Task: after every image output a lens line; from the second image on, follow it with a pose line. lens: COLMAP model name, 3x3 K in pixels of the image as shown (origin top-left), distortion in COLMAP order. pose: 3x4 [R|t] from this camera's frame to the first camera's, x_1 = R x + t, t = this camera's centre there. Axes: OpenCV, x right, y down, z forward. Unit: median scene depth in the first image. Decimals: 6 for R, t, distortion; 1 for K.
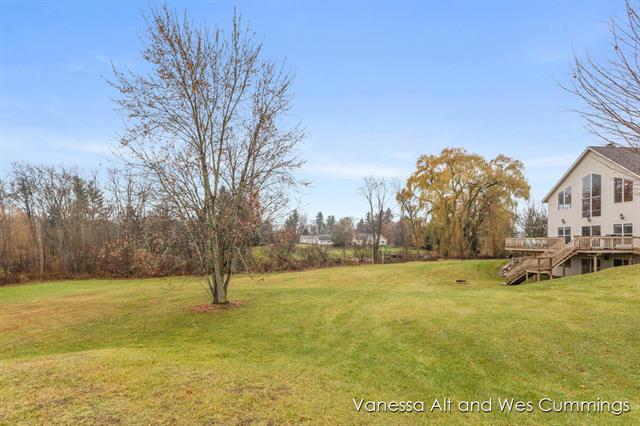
lens RADIAL K [[276.4, 0, 320.0], [0, 276.4, 213.0], [0, 0, 1]] dist [0.000750, 0.000117]
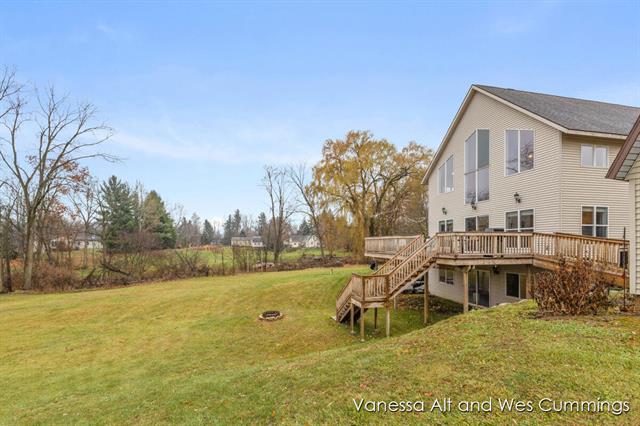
lens RADIAL K [[276.2, 0, 317.8], [0, 276.2, 208.4], [0, 0, 1]] dist [0.001699, 0.000271]
pose [[0.988661, 0.017858, 0.149102, 0.243259], [-0.014178, 0.999569, -0.025712, 0.021844], [-0.149497, 0.023307, 0.988487, 0.203151]]
